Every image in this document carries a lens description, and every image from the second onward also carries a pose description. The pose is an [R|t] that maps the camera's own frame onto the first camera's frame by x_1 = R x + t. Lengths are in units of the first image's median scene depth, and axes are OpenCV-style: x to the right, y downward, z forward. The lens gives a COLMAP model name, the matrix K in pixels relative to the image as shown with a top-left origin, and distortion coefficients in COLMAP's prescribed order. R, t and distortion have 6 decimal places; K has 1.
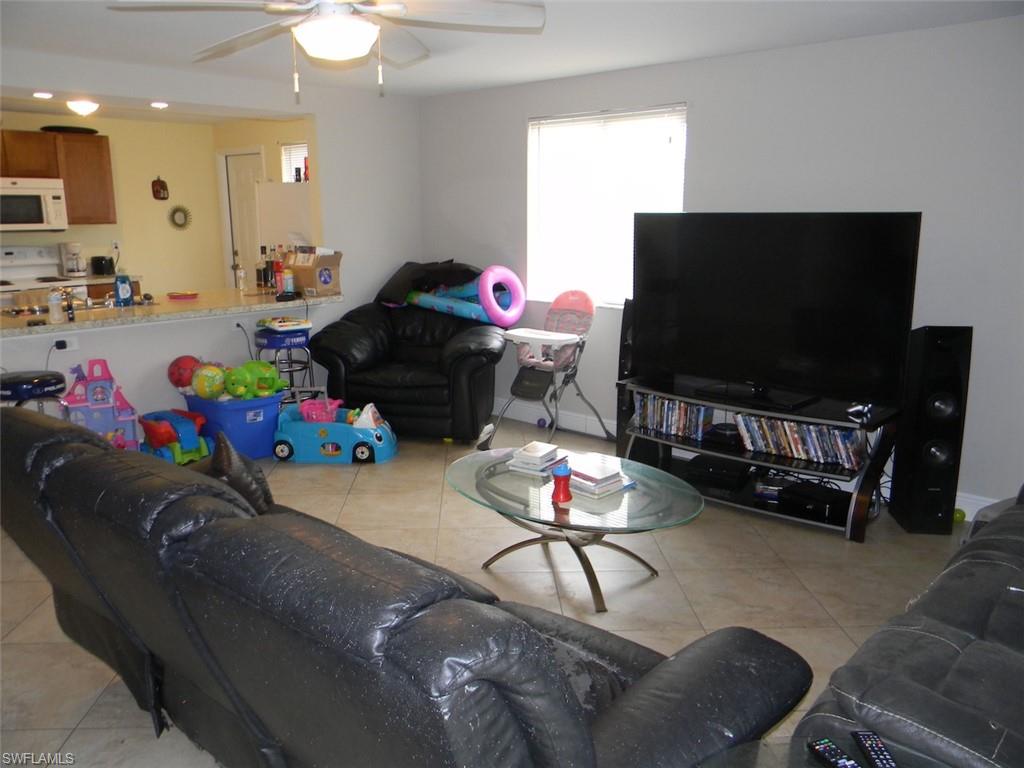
lens RADIAL K [[831.1, 0, 510.9], [0, 831.1, 381.9], [0, 0, 1]] dist [-0.008245, -0.005235]
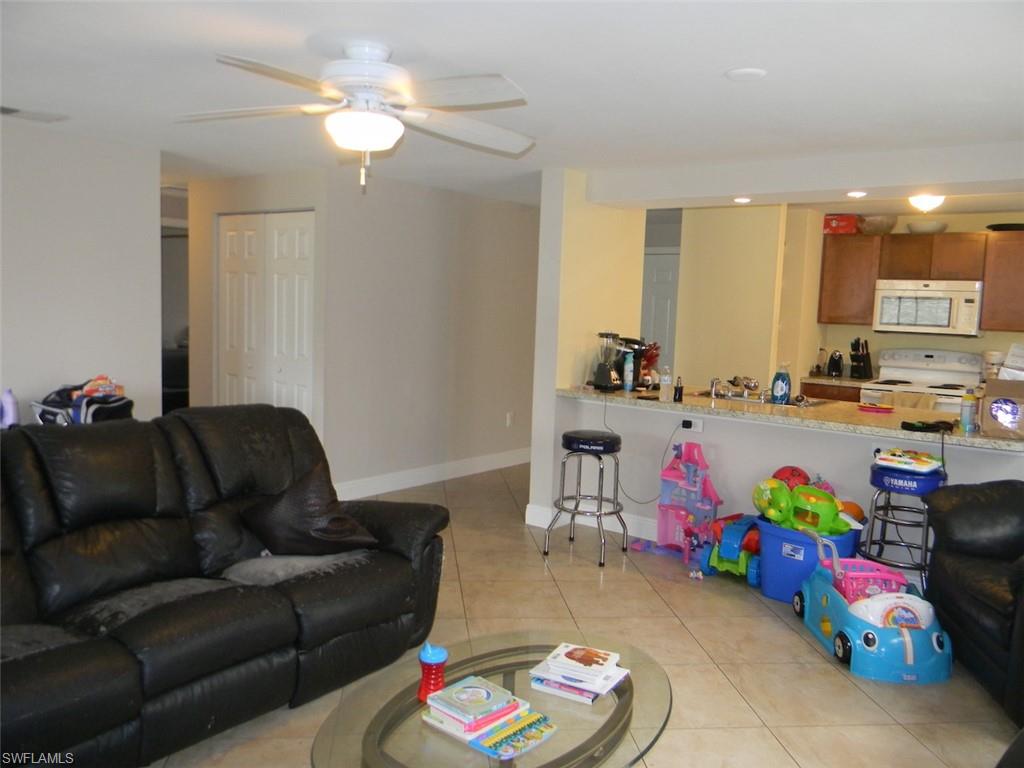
lens RADIAL K [[831.1, 0, 507.7], [0, 831.1, 386.5], [0, 0, 1]] dist [-0.008245, -0.005235]
pose [[0.054883, 0.106834, -0.992761, 0.522055], [-0.240210, 0.966472, 0.090726, -0.135176], [0.969168, 0.233492, 0.078706, 0.674144]]
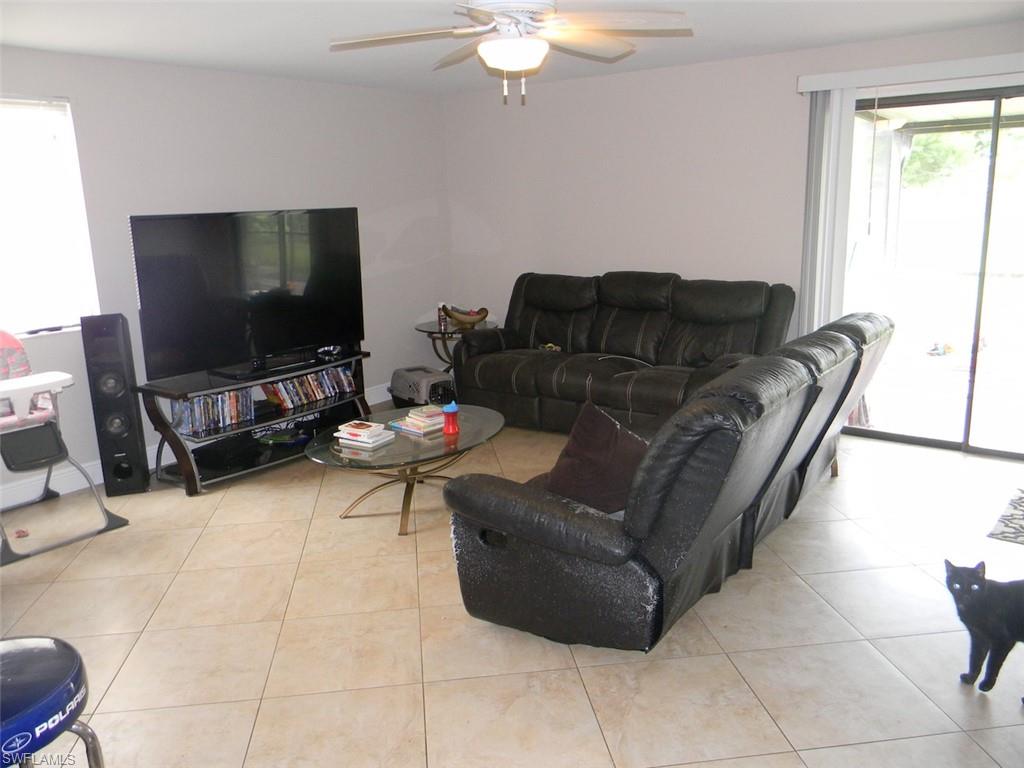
lens RADIAL K [[831.1, 0, 513.3], [0, 831.1, 383.6], [0, 0, 1]] dist [-0.008245, -0.005235]
pose [[-0.088215, -0.211755, 0.973333, -0.819319], [0.232419, 0.945796, 0.226829, -0.135751], [-0.968607, 0.246231, -0.034217, 0.649217]]
